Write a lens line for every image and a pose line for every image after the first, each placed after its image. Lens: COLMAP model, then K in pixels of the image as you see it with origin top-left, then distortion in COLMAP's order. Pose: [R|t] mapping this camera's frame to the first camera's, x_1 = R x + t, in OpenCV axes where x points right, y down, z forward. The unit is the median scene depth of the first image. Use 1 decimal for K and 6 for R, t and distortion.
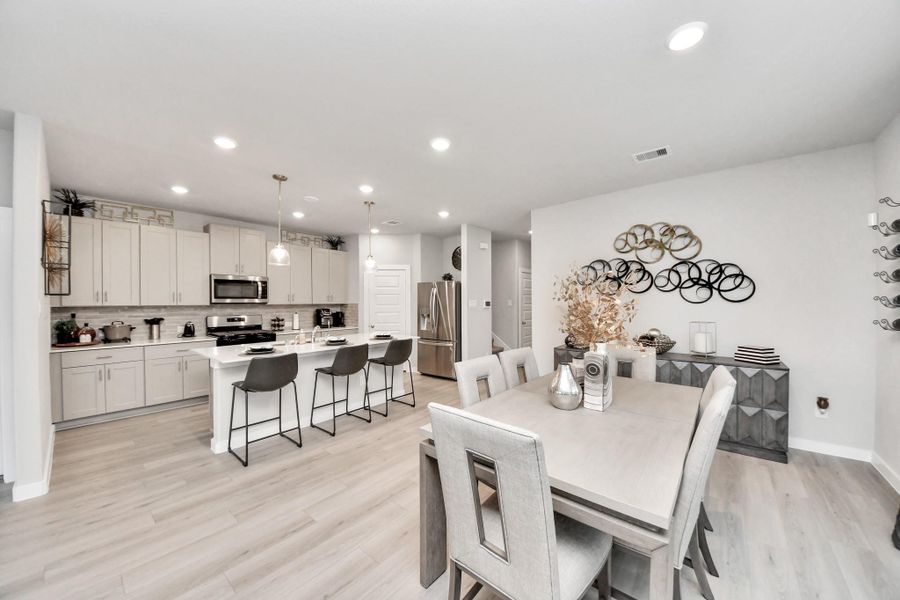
lens RADIAL K [[317.9, 0, 452.5], [0, 317.9, 302.7], [0, 0, 1]] dist [-0.004214, -0.001860]
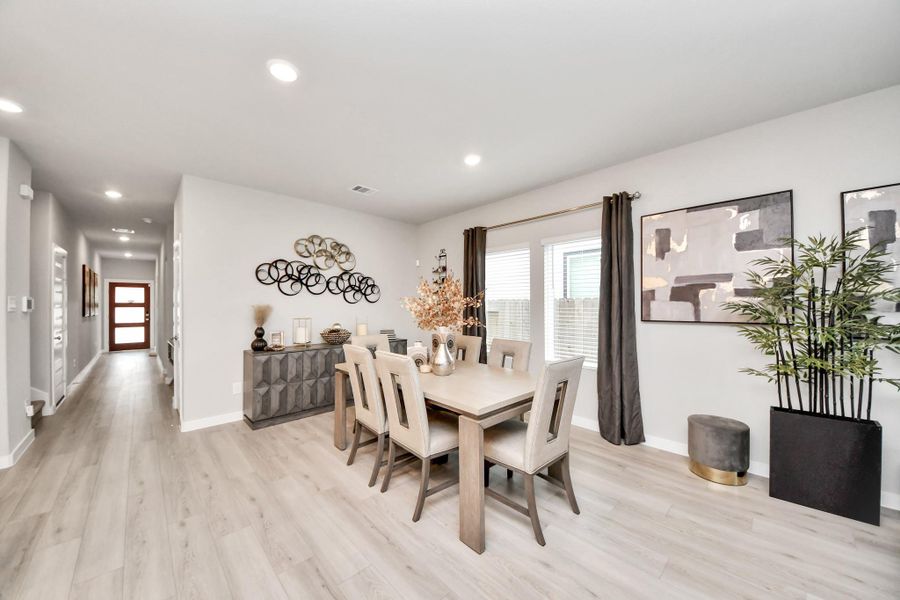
lens RADIAL K [[321.9, 0, 445.1], [0, 321.9, 303.4], [0, 0, 1]] dist [0.002225, -0.000854]
pose [[0.140021, 0.012134, 0.990074, -0.491070], [0.003633, 0.999912, -0.012768, 0.017857], [-0.990142, 0.005385, 0.139964, 0.381324]]
